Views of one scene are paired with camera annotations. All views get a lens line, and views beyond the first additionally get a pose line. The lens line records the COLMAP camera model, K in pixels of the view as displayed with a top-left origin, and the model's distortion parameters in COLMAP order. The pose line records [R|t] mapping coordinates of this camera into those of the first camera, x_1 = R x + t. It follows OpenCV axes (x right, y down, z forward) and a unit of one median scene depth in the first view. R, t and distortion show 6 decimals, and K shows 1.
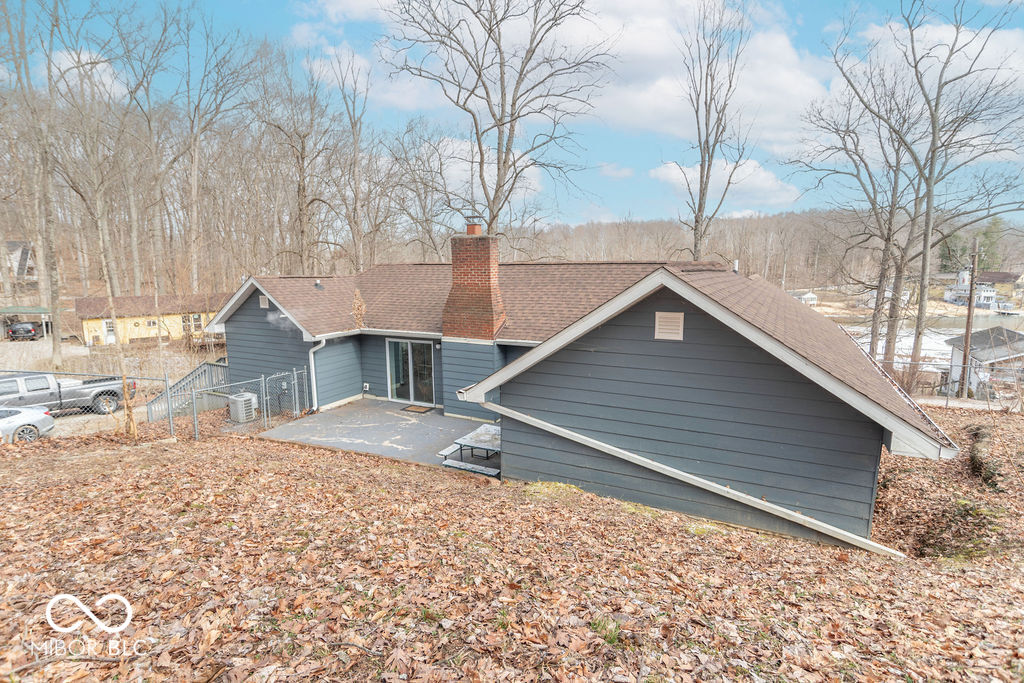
lens RADIAL K [[519.1, 0, 499.9], [0, 519.1, 340.4], [0, 0, 1]] dist [0.000505, -0.000143]
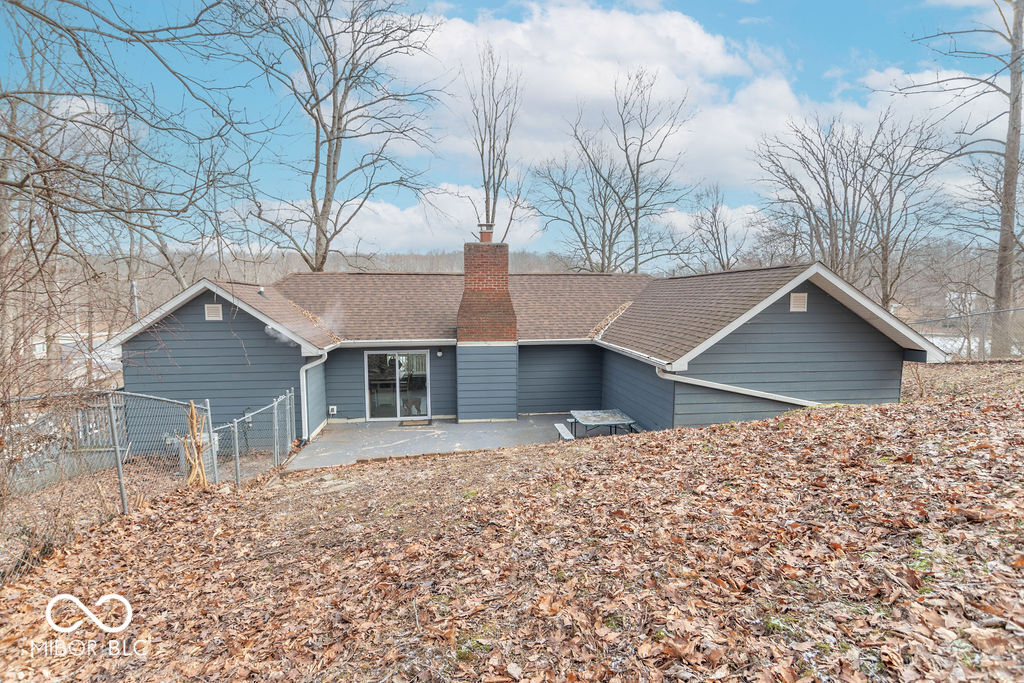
lens RADIAL K [[527.9, 0, 500.0], [0, 527.9, 336.8], [0, 0, 1]] dist [-0.004636, -0.000295]
pose [[0.814903, -0.038962, 0.578286, -0.595222], [0.079943, 0.995757, -0.045564, 0.033714], [-0.574058, 0.083360, 0.814560, 0.125846]]
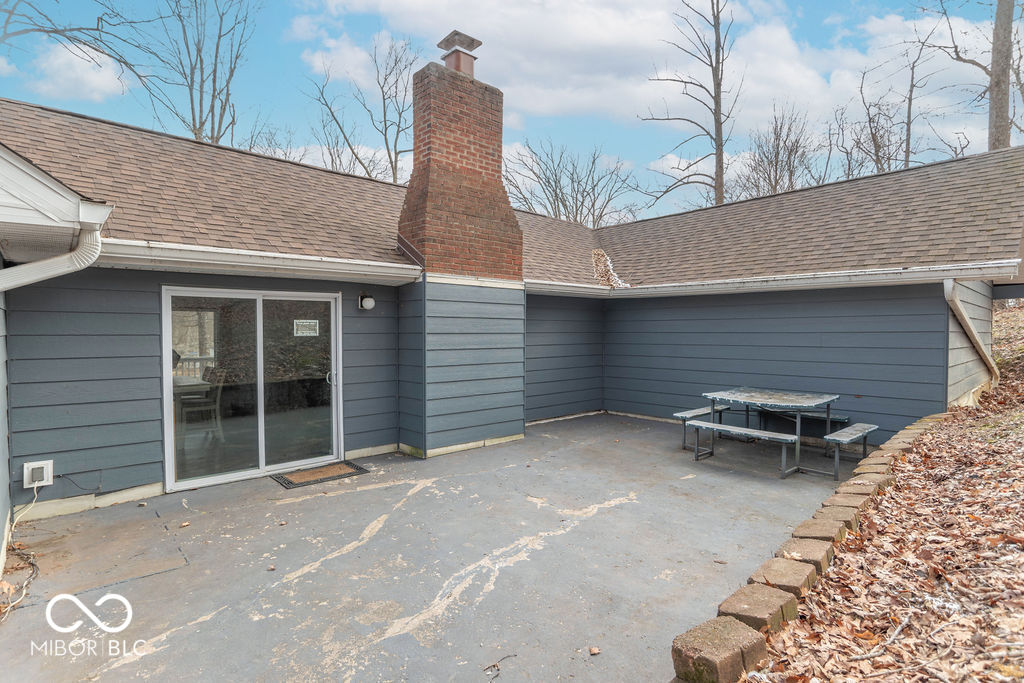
lens RADIAL K [[526.2, 0, 512.0], [0, 526.2, 341.5], [0, 0, 1]] dist [-0.003099, -0.000003]
pose [[0.306078, -0.005989, 0.951988, -0.485250], [0.136306, 0.989953, -0.037597, 0.073482], [-0.942198, 0.141269, 0.303819, 0.763917]]
